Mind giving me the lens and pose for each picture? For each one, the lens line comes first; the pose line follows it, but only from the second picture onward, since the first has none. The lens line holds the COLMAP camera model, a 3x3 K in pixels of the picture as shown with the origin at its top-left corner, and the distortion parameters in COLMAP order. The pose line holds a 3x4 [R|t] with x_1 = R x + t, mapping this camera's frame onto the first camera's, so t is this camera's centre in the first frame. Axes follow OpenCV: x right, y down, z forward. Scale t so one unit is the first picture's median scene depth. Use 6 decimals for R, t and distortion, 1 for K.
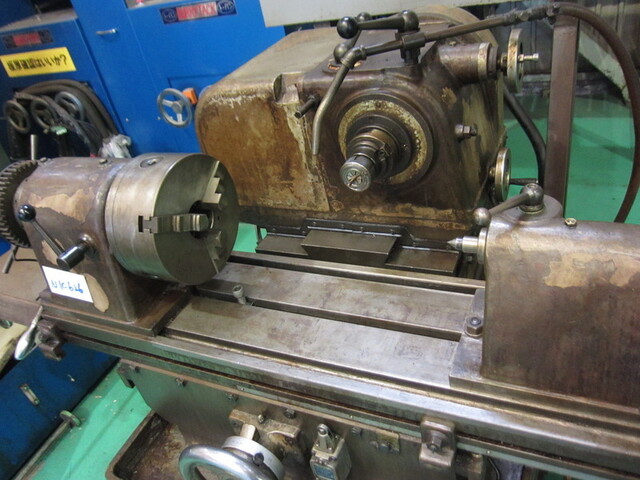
lens RADIAL K [[526.7, 0, 320.3], [0, 526.7, 239.4], [0, 0, 1]] dist [-0.036811, -0.003476]
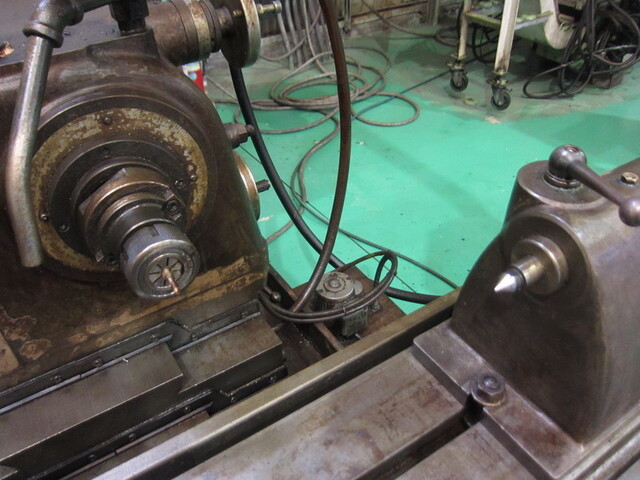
lens RADIAL K [[526.7, 0, 321.7], [0, 526.7, 239.4], [0, 0, 1]] dist [-0.036811, -0.003476]
pose [[0.536524, -0.373276, 0.756840, -0.183068], [0.406359, 0.900304, 0.155965, -0.145425], [-0.739604, 0.223870, 0.634719, 0.547063]]
